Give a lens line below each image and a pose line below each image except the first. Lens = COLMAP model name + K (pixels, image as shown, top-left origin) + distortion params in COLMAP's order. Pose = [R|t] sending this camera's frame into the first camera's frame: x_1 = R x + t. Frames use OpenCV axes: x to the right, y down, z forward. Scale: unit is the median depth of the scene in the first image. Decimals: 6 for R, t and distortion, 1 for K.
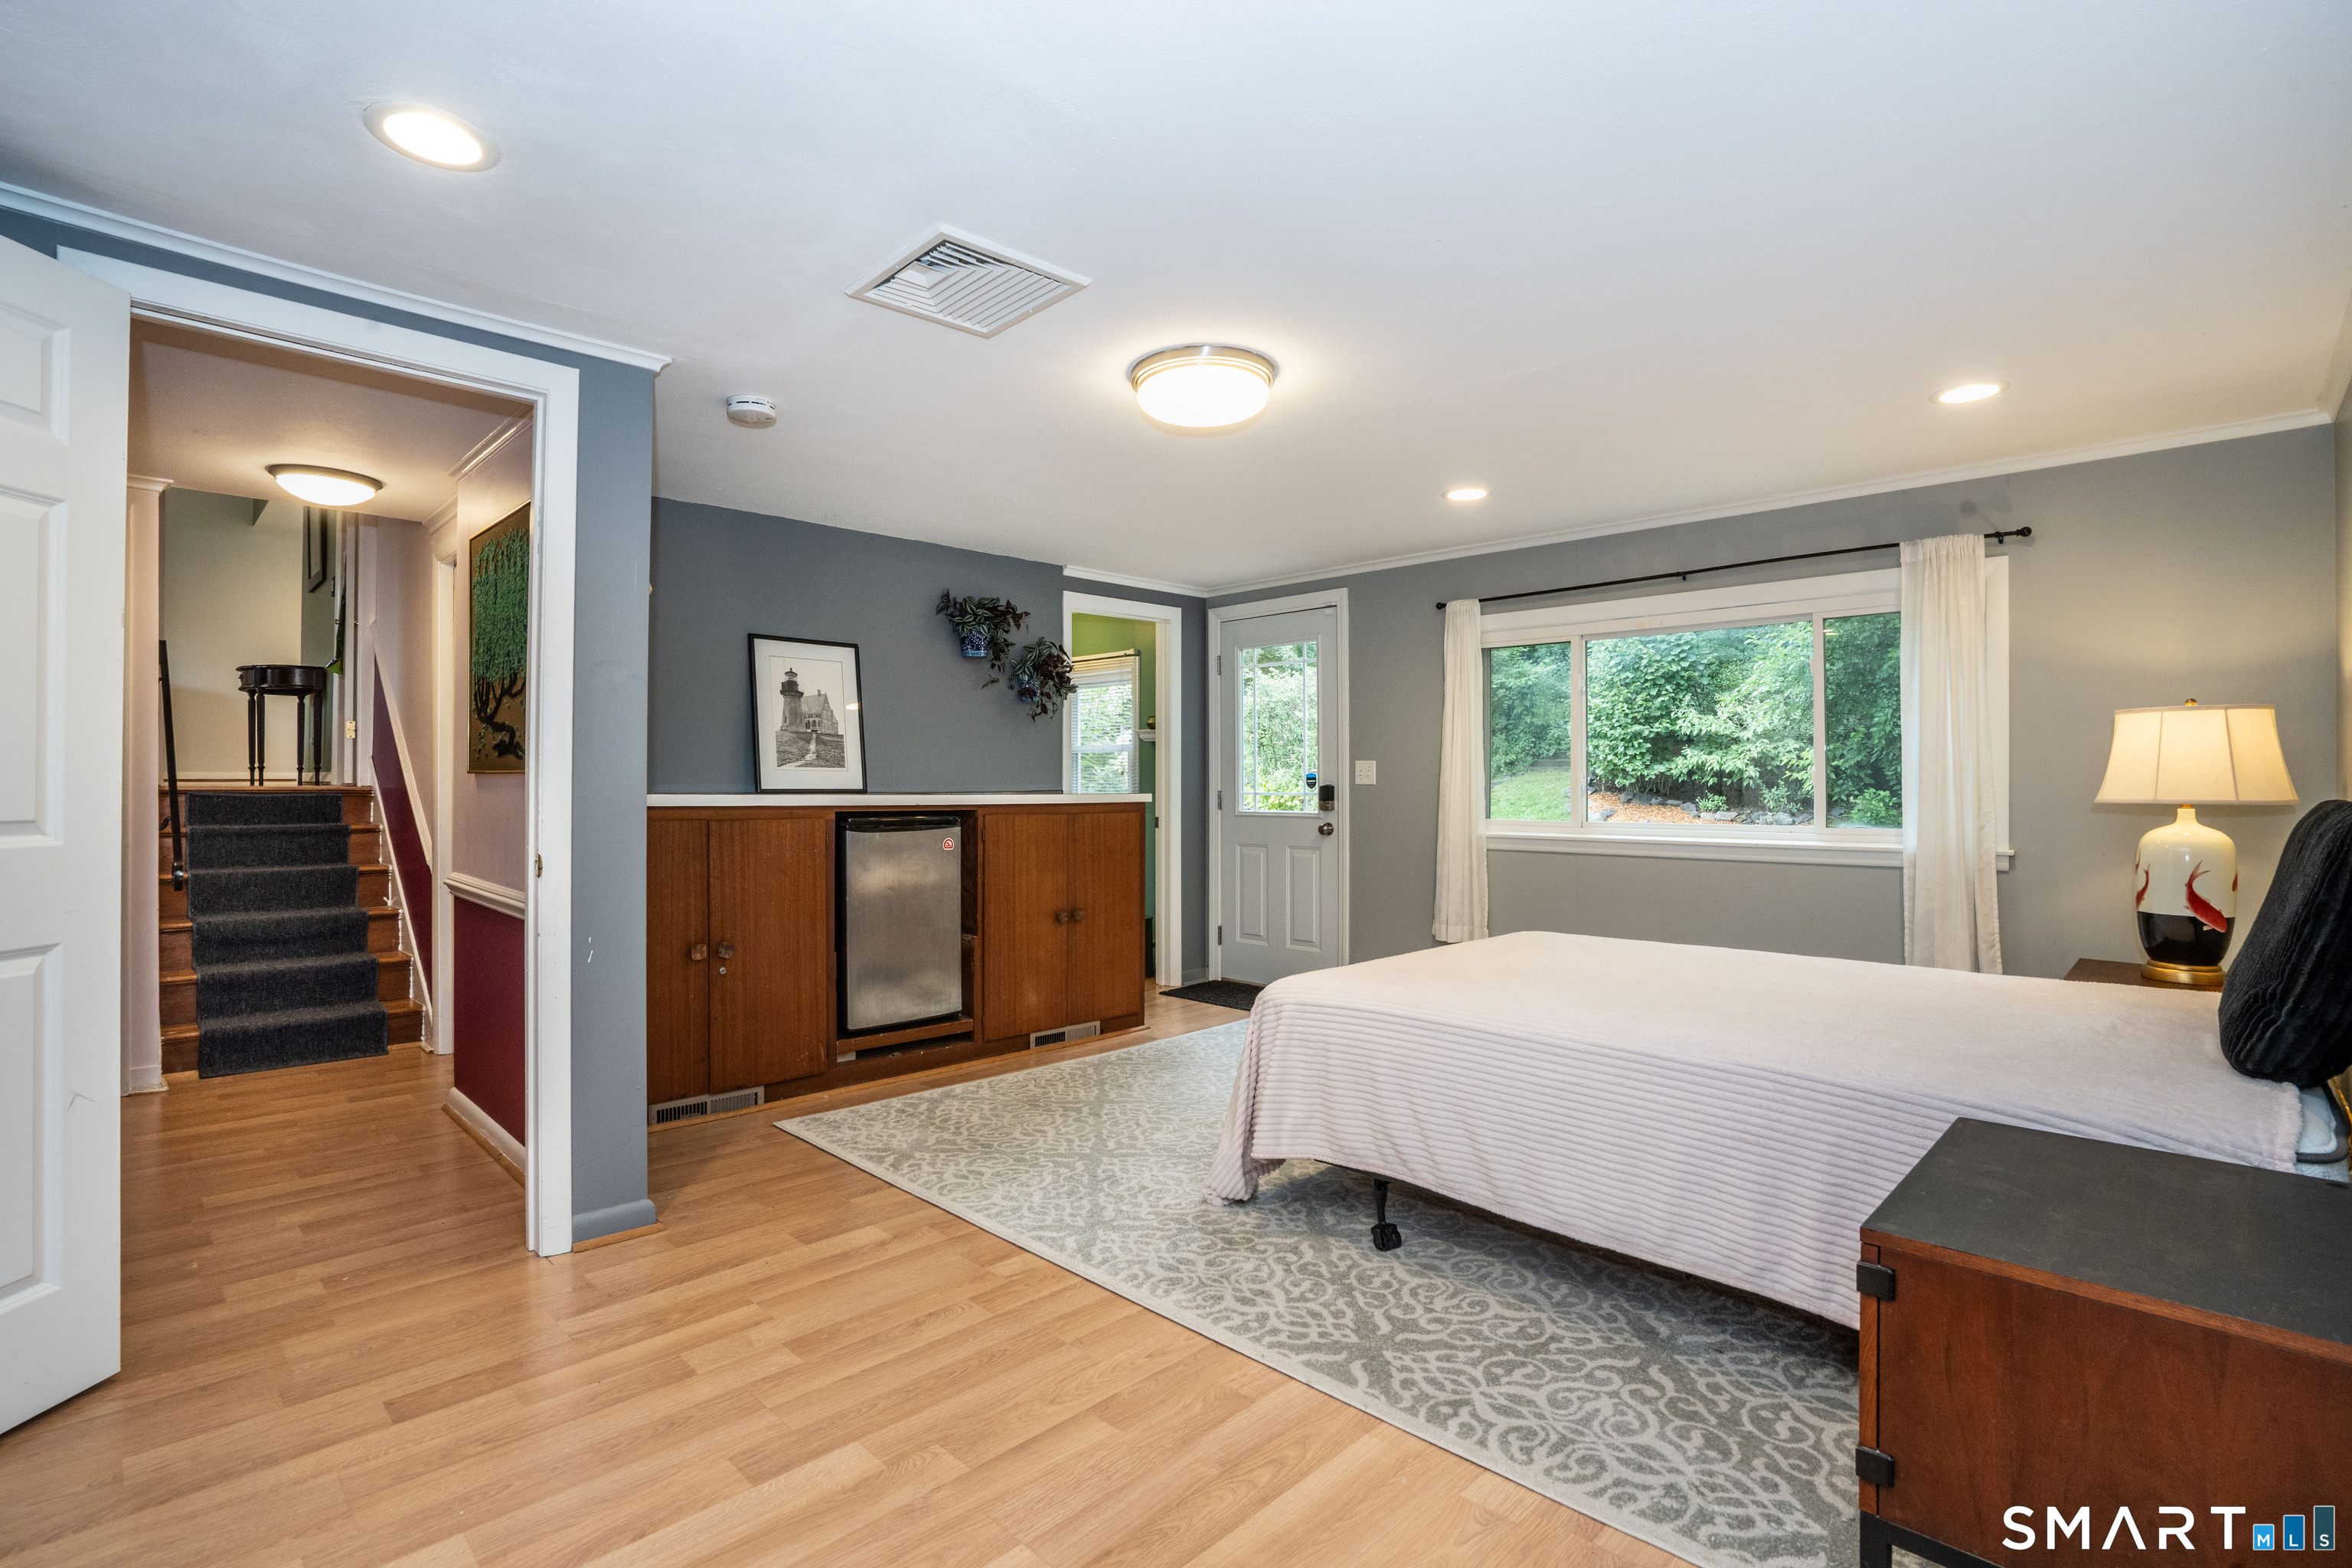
lens RADIAL K [[1084.9, 0, 1160.4], [0, 1084.9, 780.5], [0, 0, 1]] dist [-0.048056, 0.011057]
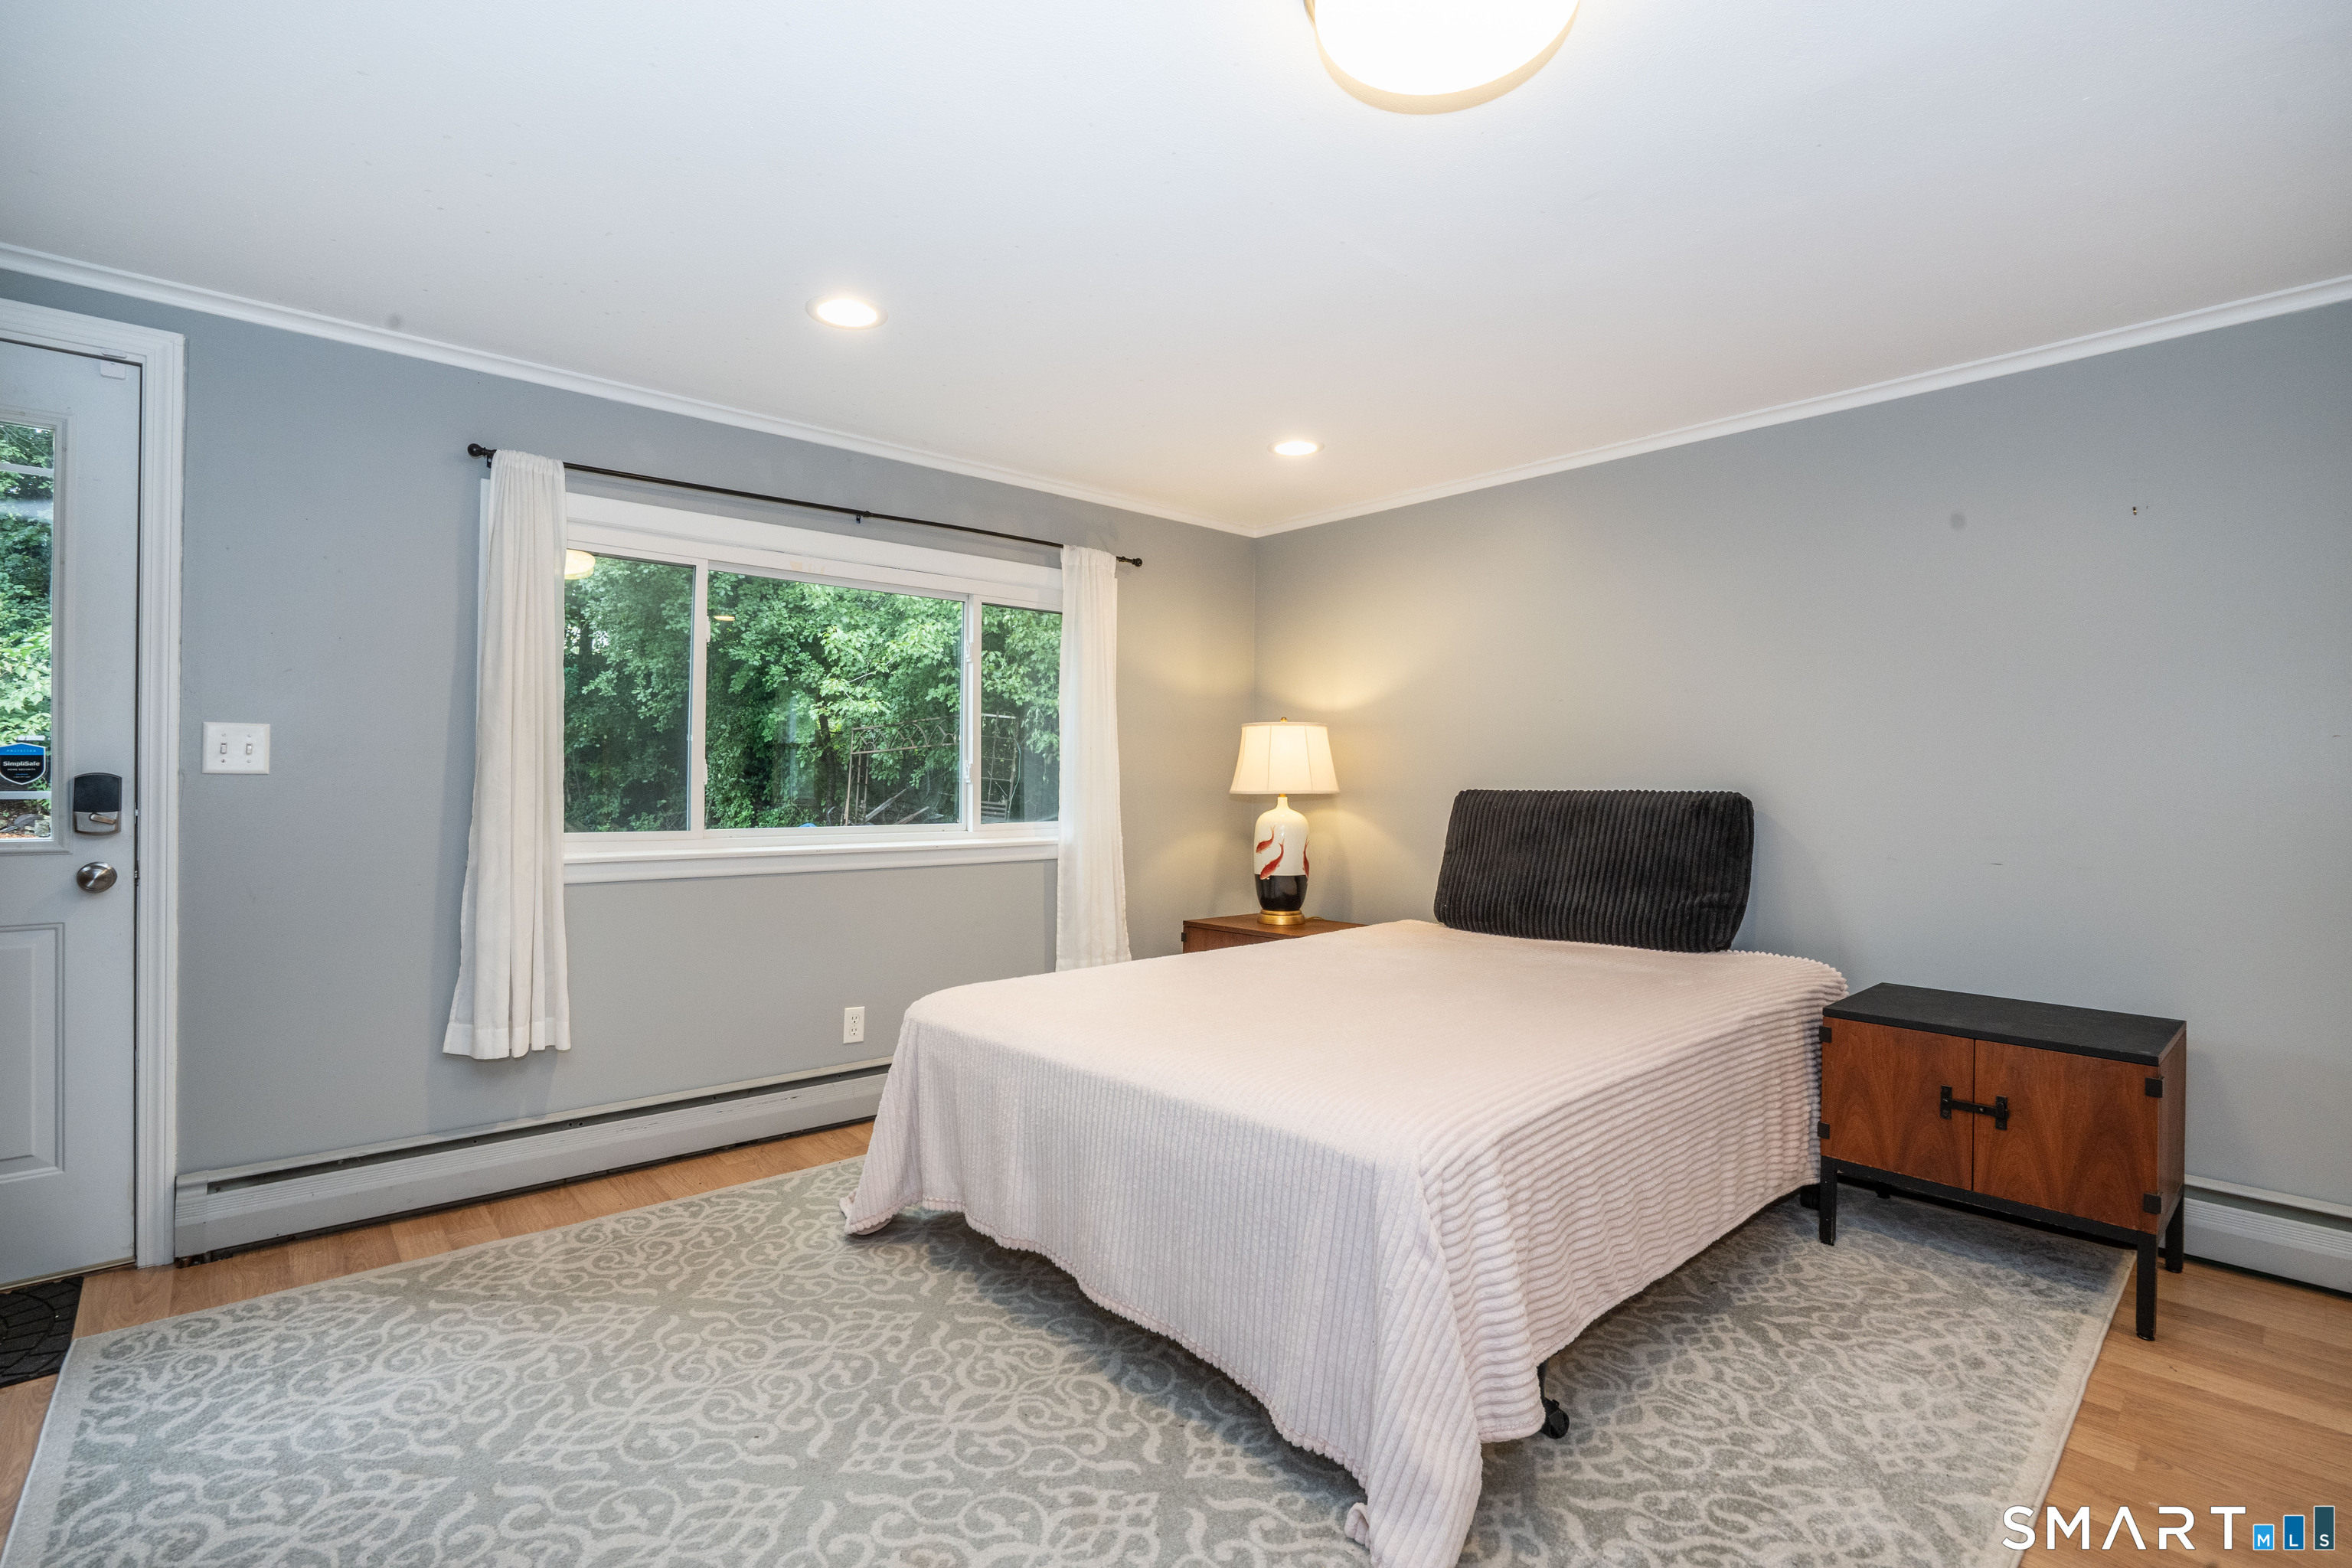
lens RADIAL K [[1084.9, 0, 1172.1], [0, 1084.9, 776.3], [0, 0, 1]] dist [-0.048056, 0.011057]
pose [[0.050431, 0.000971, 0.998727, -0.355907], [-0.010413, 0.999946, -0.000446, 0.000938], [-0.998673, -0.010377, 0.050439, 0.850860]]
